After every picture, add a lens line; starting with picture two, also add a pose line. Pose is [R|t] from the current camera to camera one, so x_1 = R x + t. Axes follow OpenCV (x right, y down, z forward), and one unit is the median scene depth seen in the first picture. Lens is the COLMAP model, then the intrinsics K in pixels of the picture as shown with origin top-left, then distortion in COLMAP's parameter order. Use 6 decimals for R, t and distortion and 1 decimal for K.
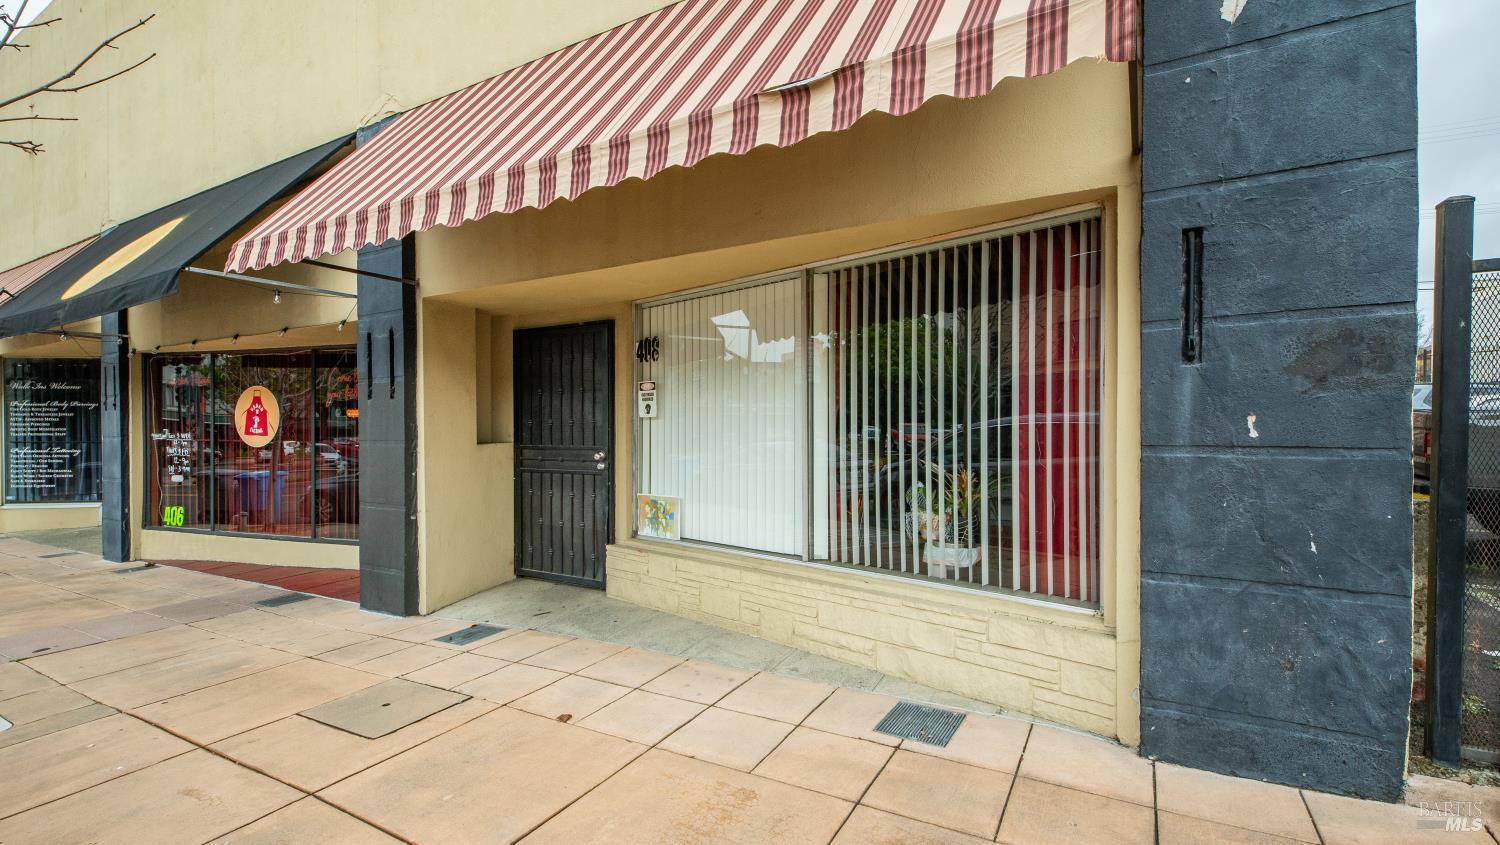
lens RADIAL K [[659.9, 0, 750.0], [0, 659.9, 422.5], [0, 0, 1]] dist [-0.000250, -0.000148]
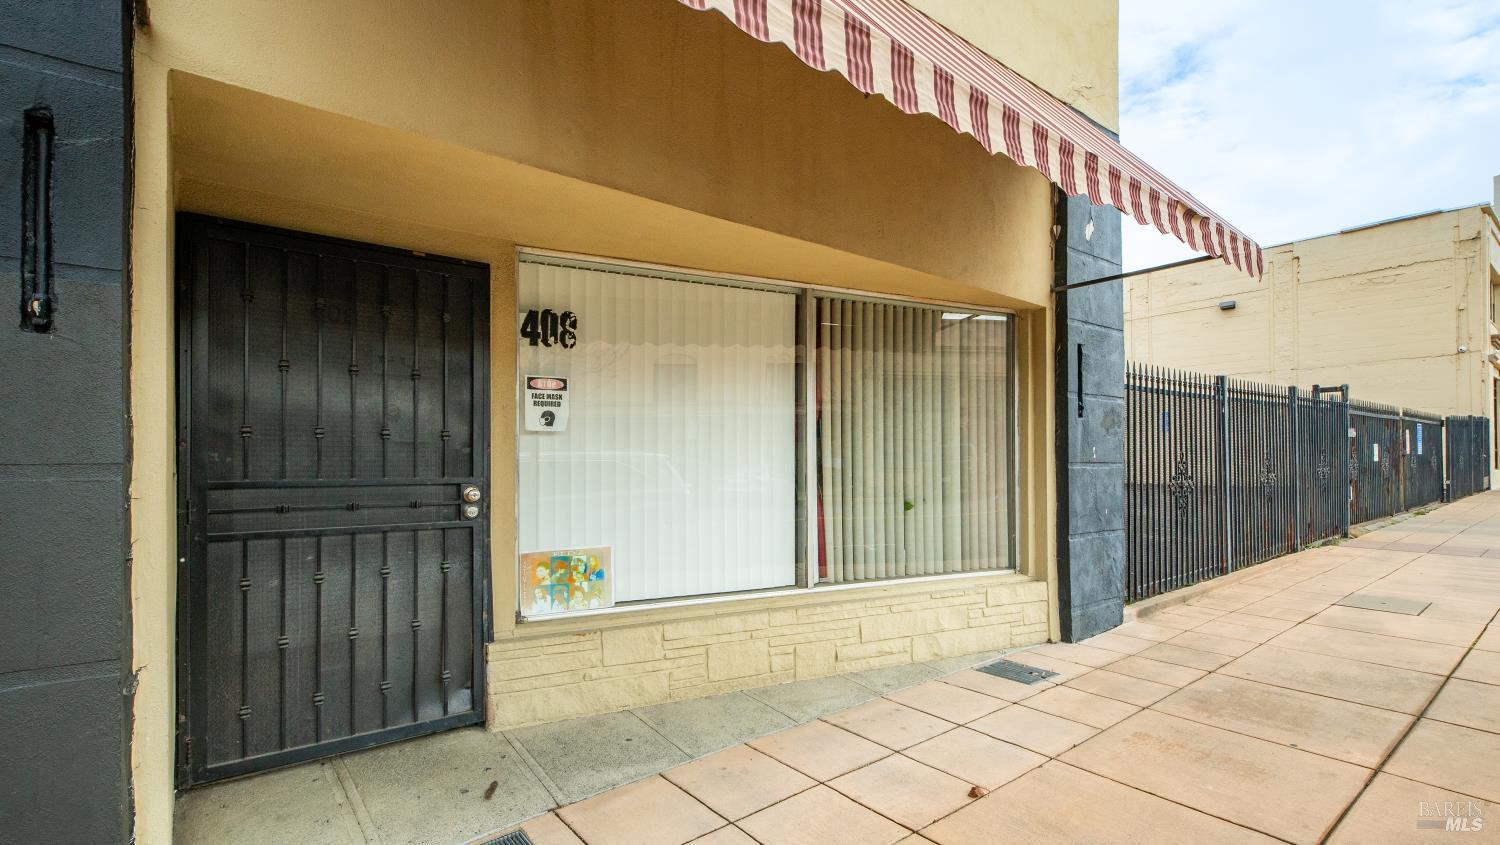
lens RADIAL K [[692.4, 0, 751.8], [0, 692.4, 451.4], [0, 0, 1]] dist [0.021262, 0.000058]
pose [[0.371289, 0.023513, 0.928219, -0.742214], [-0.005617, 0.999718, -0.023077, 0.027582], [-0.928500, 0.003355, 0.371317, 0.578243]]
